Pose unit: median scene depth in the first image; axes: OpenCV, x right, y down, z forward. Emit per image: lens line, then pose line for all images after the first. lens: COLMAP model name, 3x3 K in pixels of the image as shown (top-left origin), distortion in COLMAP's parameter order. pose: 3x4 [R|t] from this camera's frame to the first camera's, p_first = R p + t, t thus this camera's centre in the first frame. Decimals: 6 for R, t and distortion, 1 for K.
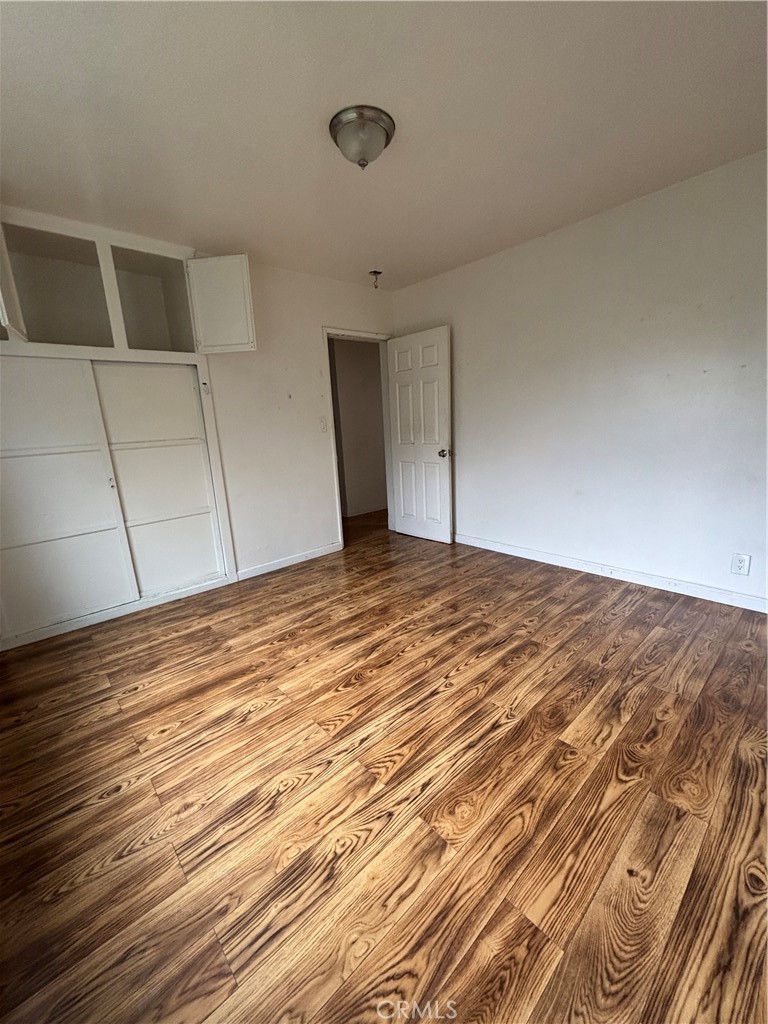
lens RADIAL K [[411.7, 0, 384.0], [0, 411.7, 512.0], [0, 0, 1]] dist [-0.000175, -0.000202]
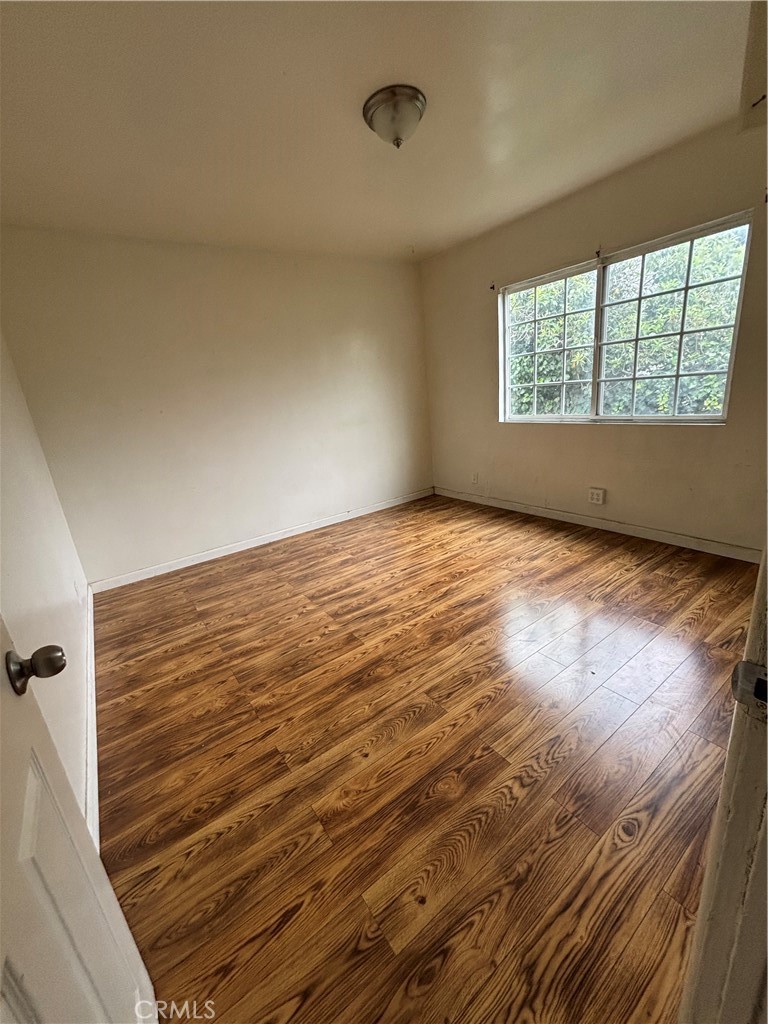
lens RADIAL K [[411.7, 0, 384.0], [0, 411.7, 512.0], [0, 0, 1]] dist [-0.000175, -0.000202]
pose [[-0.981995, 0.112056, 0.152082, -0.062675], [0.171730, 0.864956, 0.471551, -0.464305], [-0.078704, 0.489178, -0.868626, 2.025527]]
